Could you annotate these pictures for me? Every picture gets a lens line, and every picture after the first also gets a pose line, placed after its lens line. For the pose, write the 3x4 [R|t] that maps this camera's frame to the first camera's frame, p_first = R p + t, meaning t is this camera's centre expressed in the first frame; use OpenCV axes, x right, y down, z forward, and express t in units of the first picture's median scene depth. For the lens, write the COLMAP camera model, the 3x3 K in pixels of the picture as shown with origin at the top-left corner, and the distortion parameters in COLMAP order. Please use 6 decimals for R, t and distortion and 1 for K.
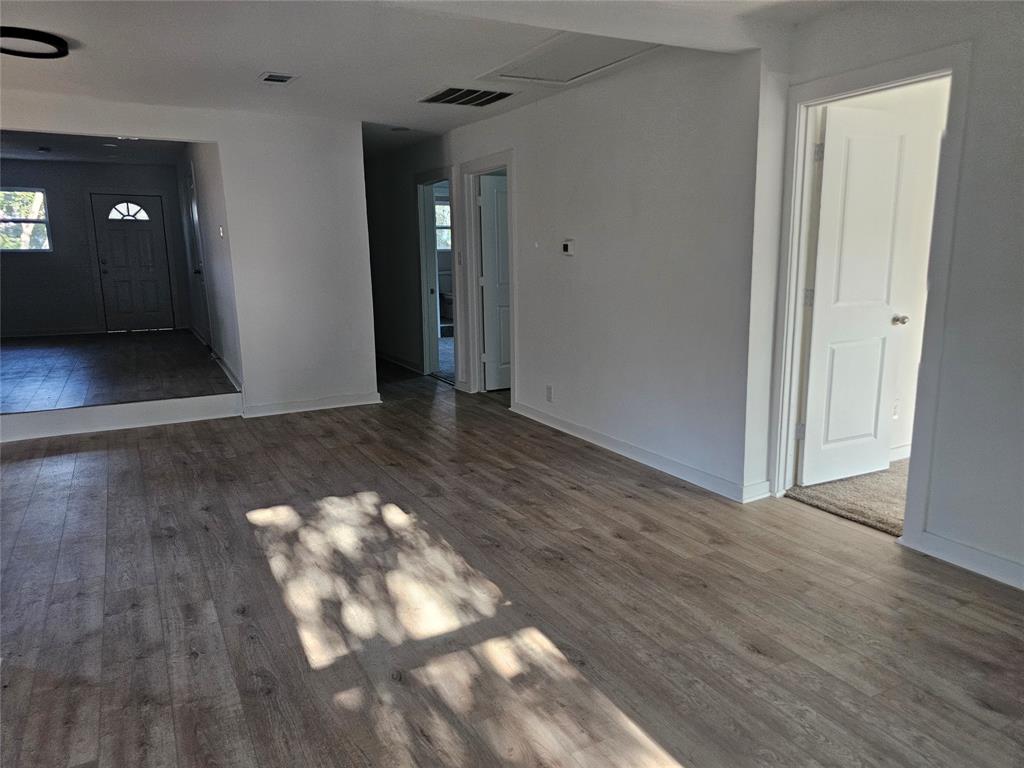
lens RADIAL K [[708.6, 0, 506.1], [0, 708.6, 347.0], [0, 0, 1]] dist [0.064474, -0.048371]
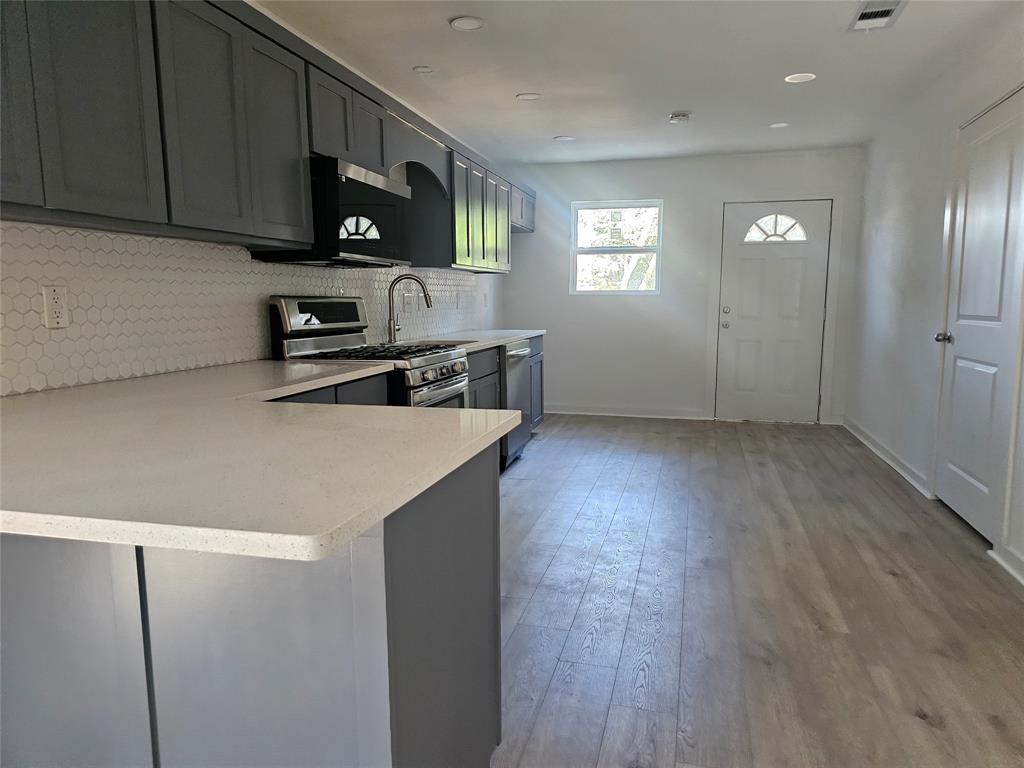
lens RADIAL K [[683.6, 0, 512.0], [0, 683.6, 384.0], [0, 0, 1]] dist [0.048692, -0.062822]
pose [[0.735312, 0.088624, -0.671909, -0.285610], [-0.090625, 0.995367, 0.032111, -0.055881], [0.671642, 0.037280, 0.739937, 0.423614]]
